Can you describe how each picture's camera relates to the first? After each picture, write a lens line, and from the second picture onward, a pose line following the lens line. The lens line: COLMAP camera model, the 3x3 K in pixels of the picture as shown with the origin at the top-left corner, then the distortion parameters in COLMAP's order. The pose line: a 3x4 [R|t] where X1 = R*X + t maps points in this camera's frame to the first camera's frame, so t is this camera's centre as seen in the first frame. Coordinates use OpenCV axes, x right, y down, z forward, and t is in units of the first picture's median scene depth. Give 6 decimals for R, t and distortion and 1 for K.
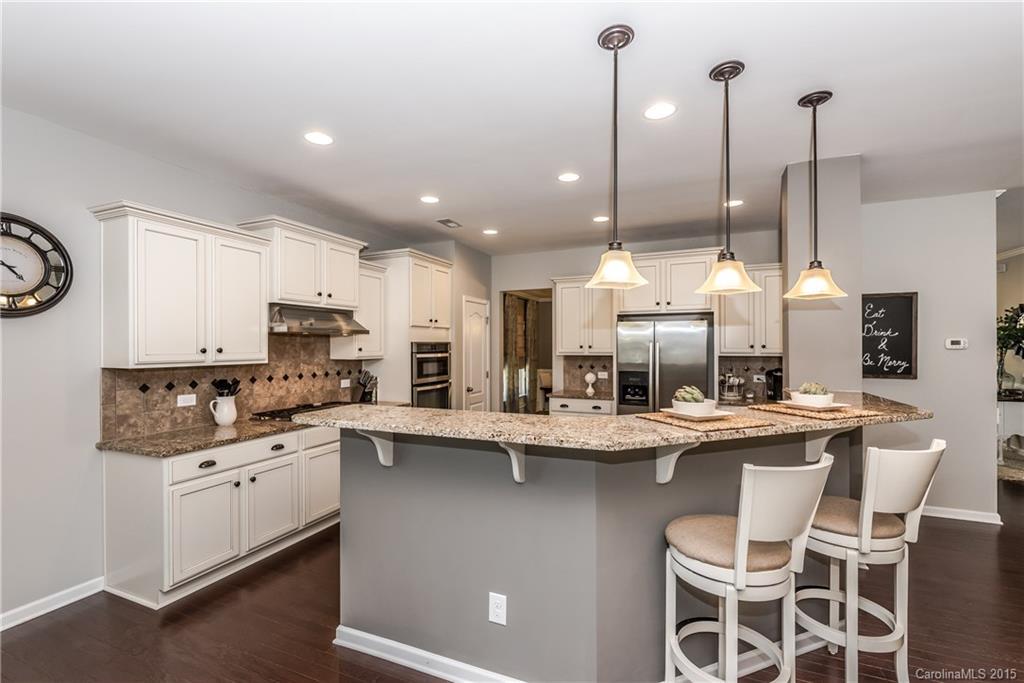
lens RADIAL K [[446.9, 0, 516.5], [0, 446.9, 345.0], [0, 0, 1]] dist [-0.001848, -0.000830]
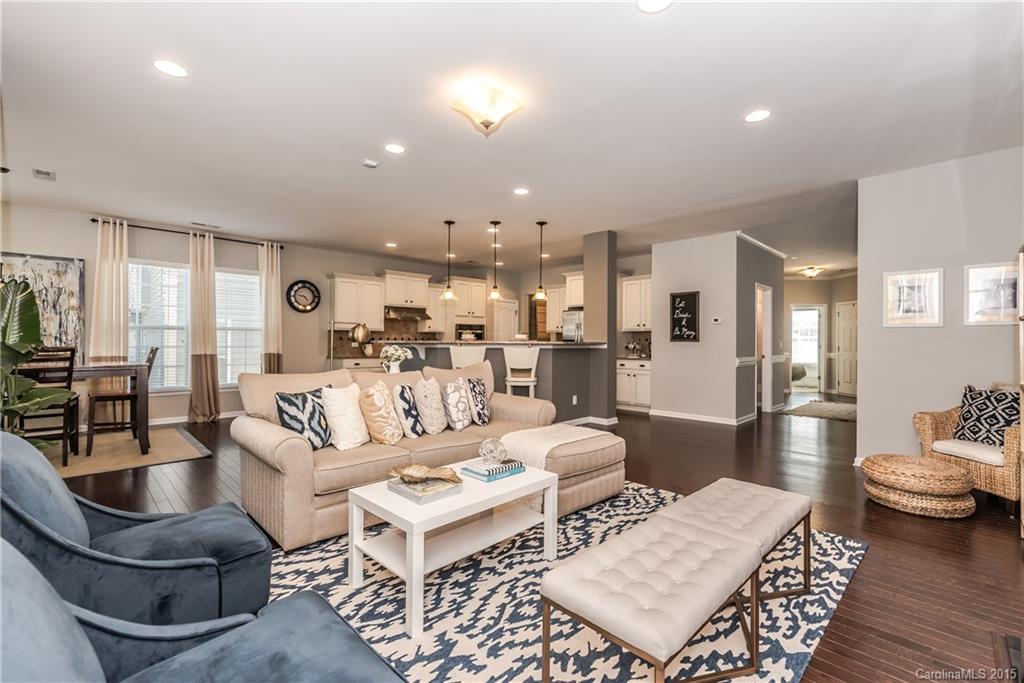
lens RADIAL K [[446.9, 0, 527.2], [0, 446.9, 336.8], [0, 0, 1]] dist [-0.001848, -0.000830]
pose [[0.935084, 0.003202, -0.354411, 0.869750], [-0.005594, 0.999968, -0.005725, 0.069649], [0.354381, 0.007336, 0.935072, -0.835799]]
